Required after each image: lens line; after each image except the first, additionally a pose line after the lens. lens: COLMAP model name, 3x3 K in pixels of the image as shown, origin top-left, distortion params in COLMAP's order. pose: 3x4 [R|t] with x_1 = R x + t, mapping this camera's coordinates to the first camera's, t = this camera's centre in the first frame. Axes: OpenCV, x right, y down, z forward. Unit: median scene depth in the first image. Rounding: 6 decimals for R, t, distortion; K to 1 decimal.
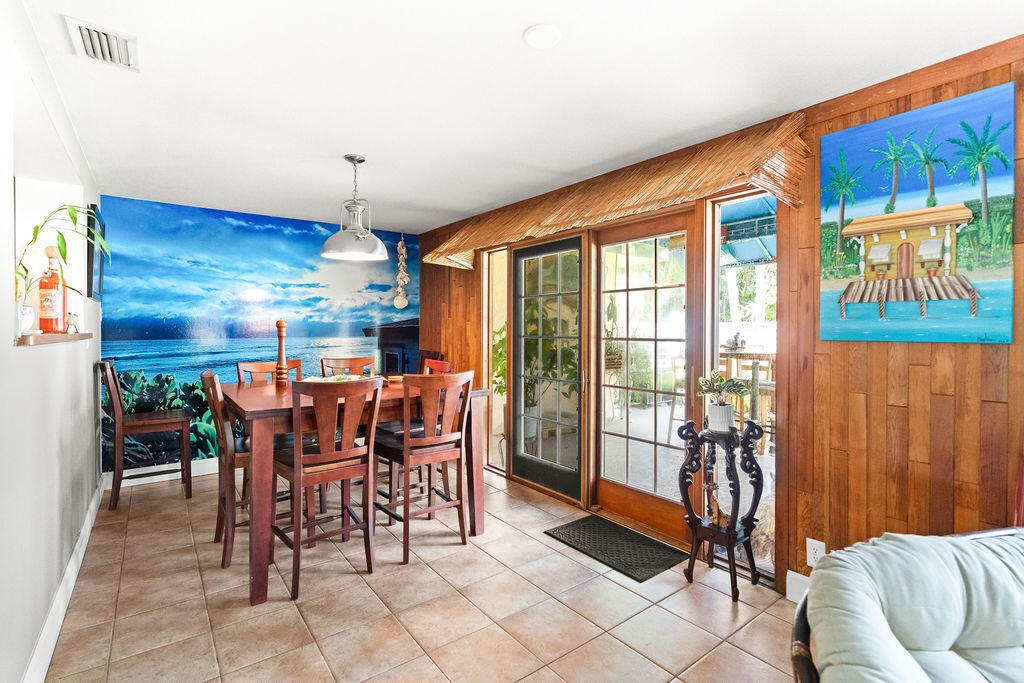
lens RADIAL K [[469.6, 0, 505.9], [0, 469.6, 334.9], [0, 0, 1]] dist [0.003647, 0.000187]
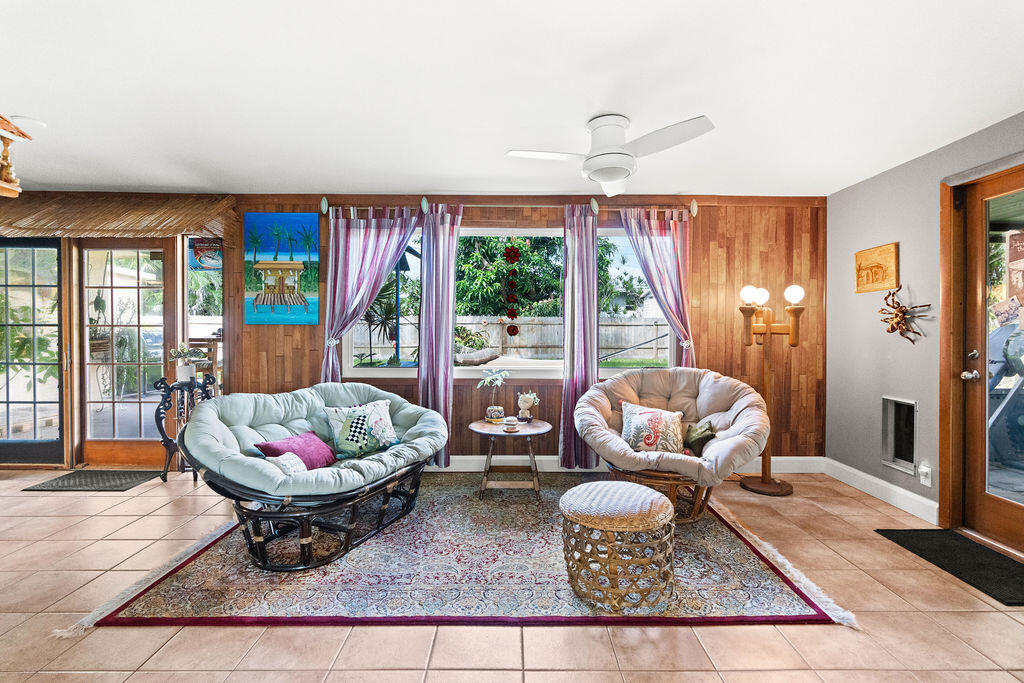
lens RADIAL K [[469.6, 0, 520.1], [0, 469.6, 334.3], [0, 0, 1]] dist [0.003647, 0.000187]
pose [[0.585118, -0.013013, 0.810844, -0.170353], [0.006488, 0.999914, 0.011365, 0.032567], [-0.810922, -0.001389, 0.585153, -0.841612]]
